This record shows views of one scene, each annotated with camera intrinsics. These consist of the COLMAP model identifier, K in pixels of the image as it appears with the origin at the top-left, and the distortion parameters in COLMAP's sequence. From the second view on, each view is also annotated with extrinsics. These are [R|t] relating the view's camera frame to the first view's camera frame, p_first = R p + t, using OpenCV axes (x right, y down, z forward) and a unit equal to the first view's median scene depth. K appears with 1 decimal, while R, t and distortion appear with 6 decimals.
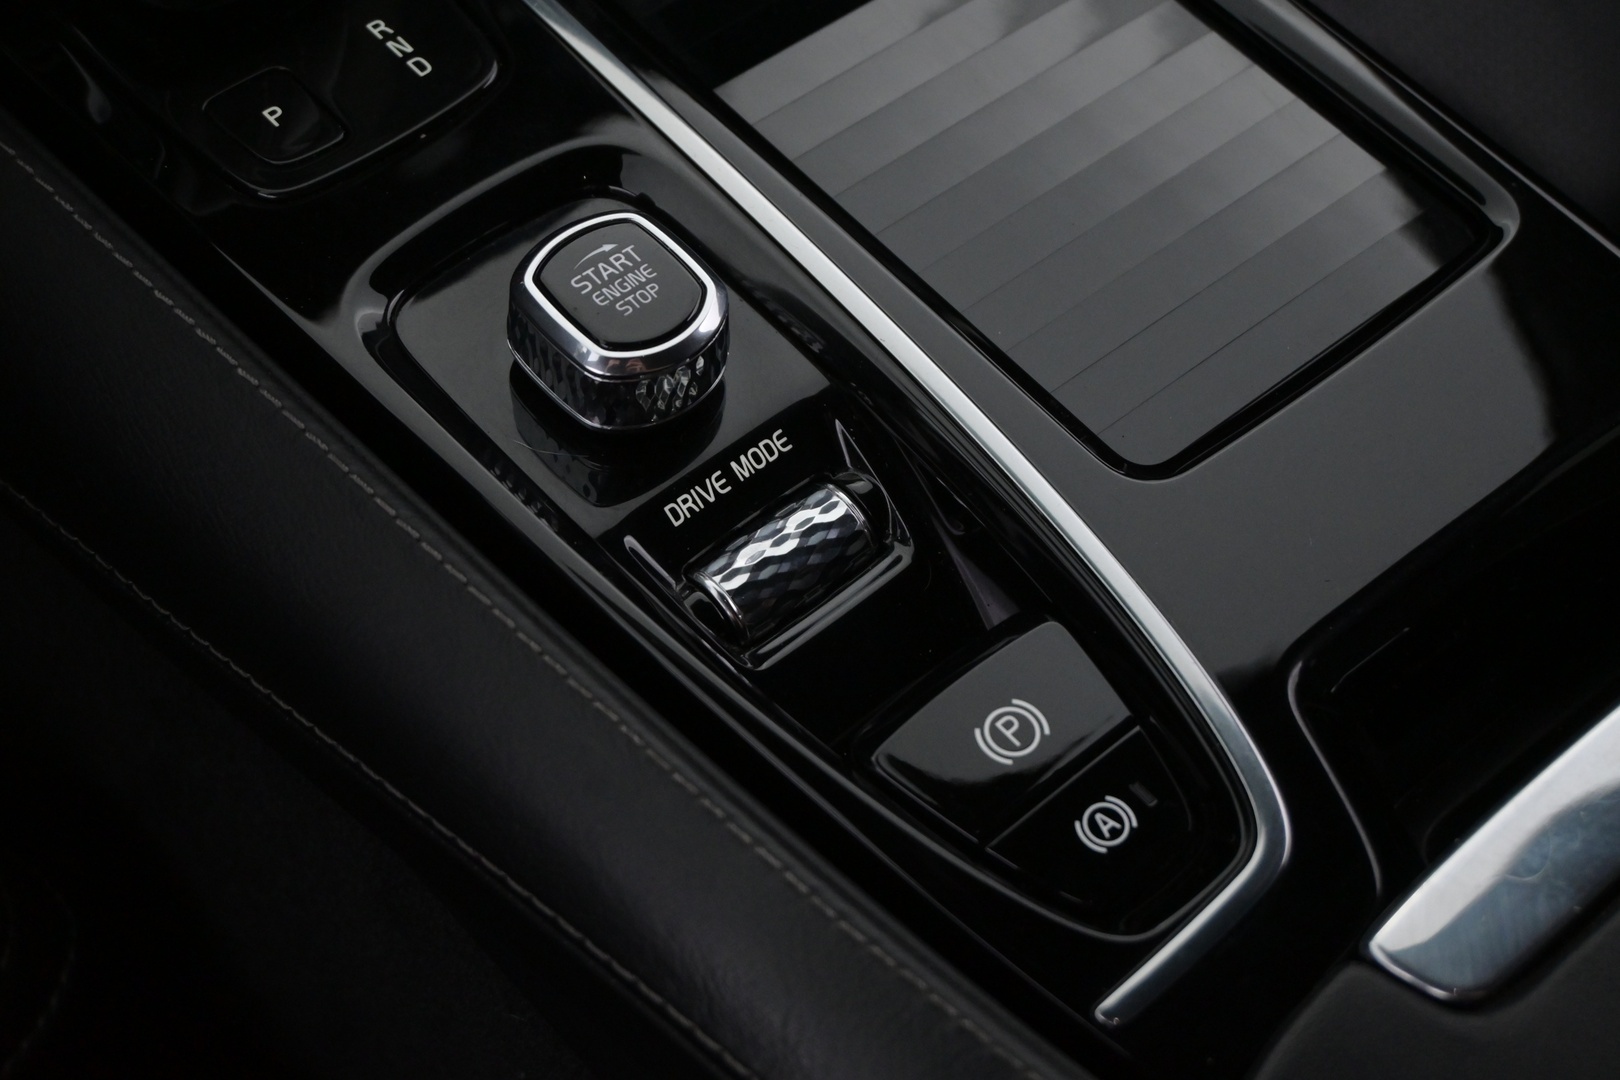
lens RADIAL K [[2500.3, 0, 799.0], [0, 2500.3, 539.0], [0, 0, 1]] dist [0.018345, 0.000000]
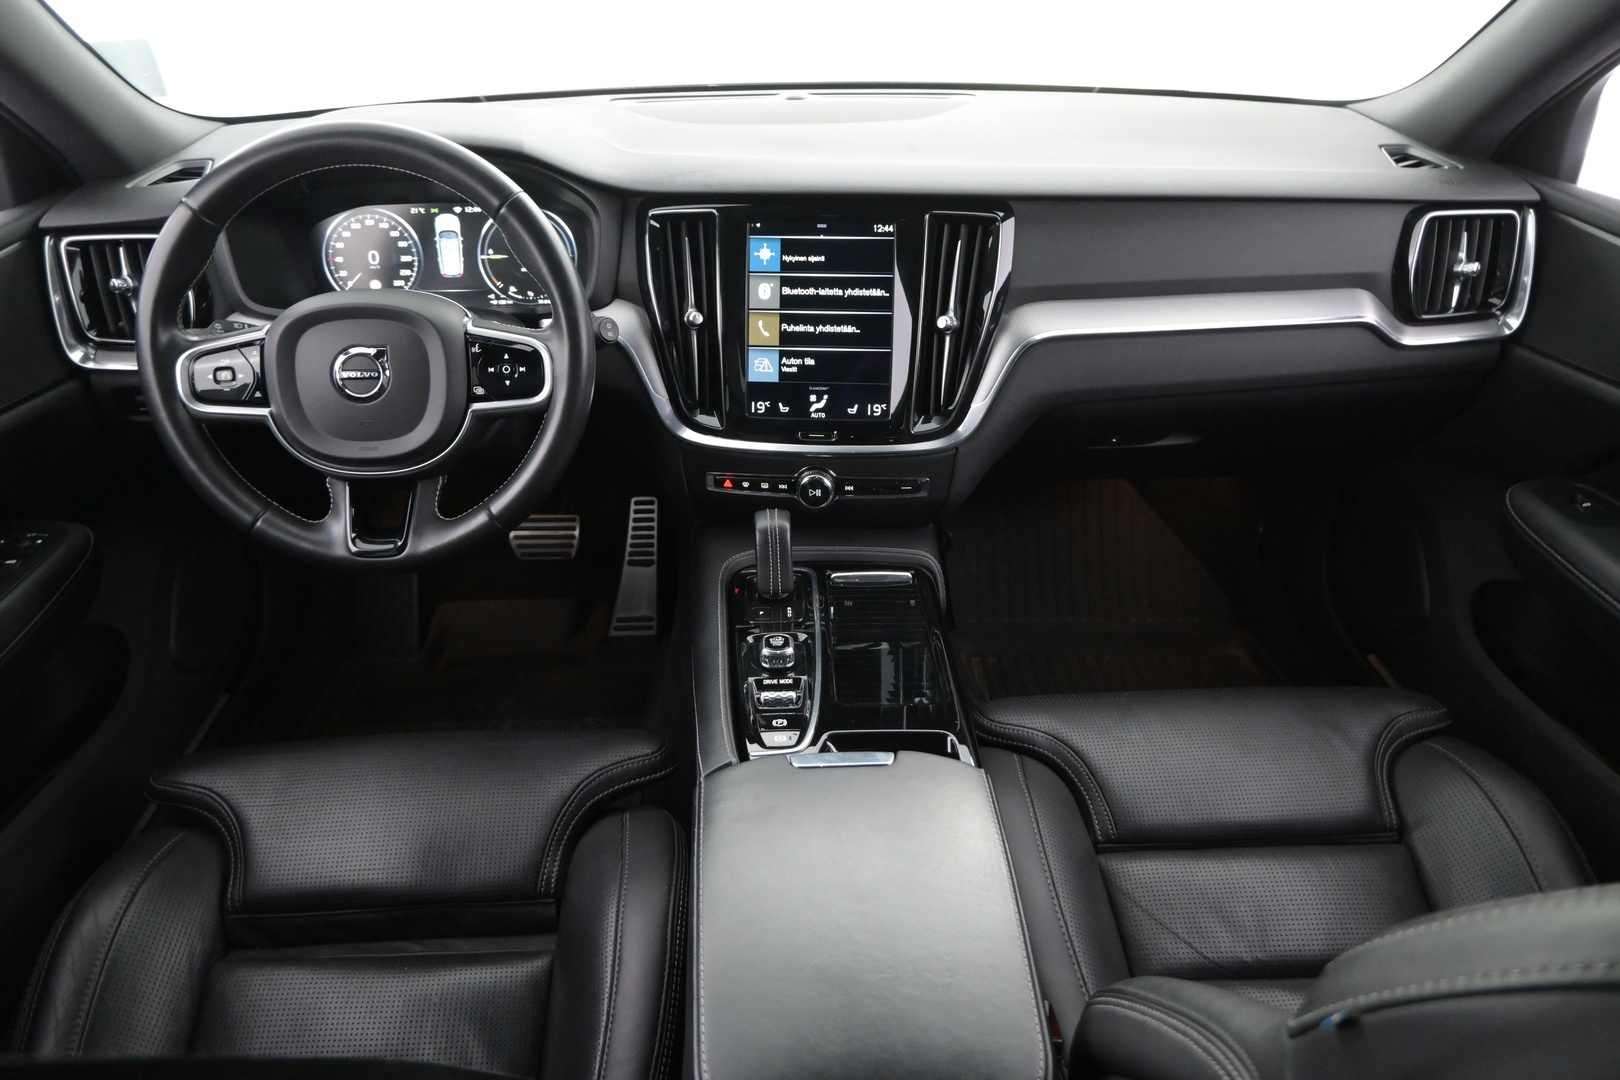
lens RADIAL K [[1109.5, 0, 813.5], [0, 1109.5, 530.7], [0, 0, 1]] dist [-0.004569, 0.003651]
pose [[0.771719, 0.229745, -0.593015, 1.417585], [-0.491190, 0.807618, -0.326322, 0.467322], [0.403958, 0.543112, 0.736103, -0.934419]]
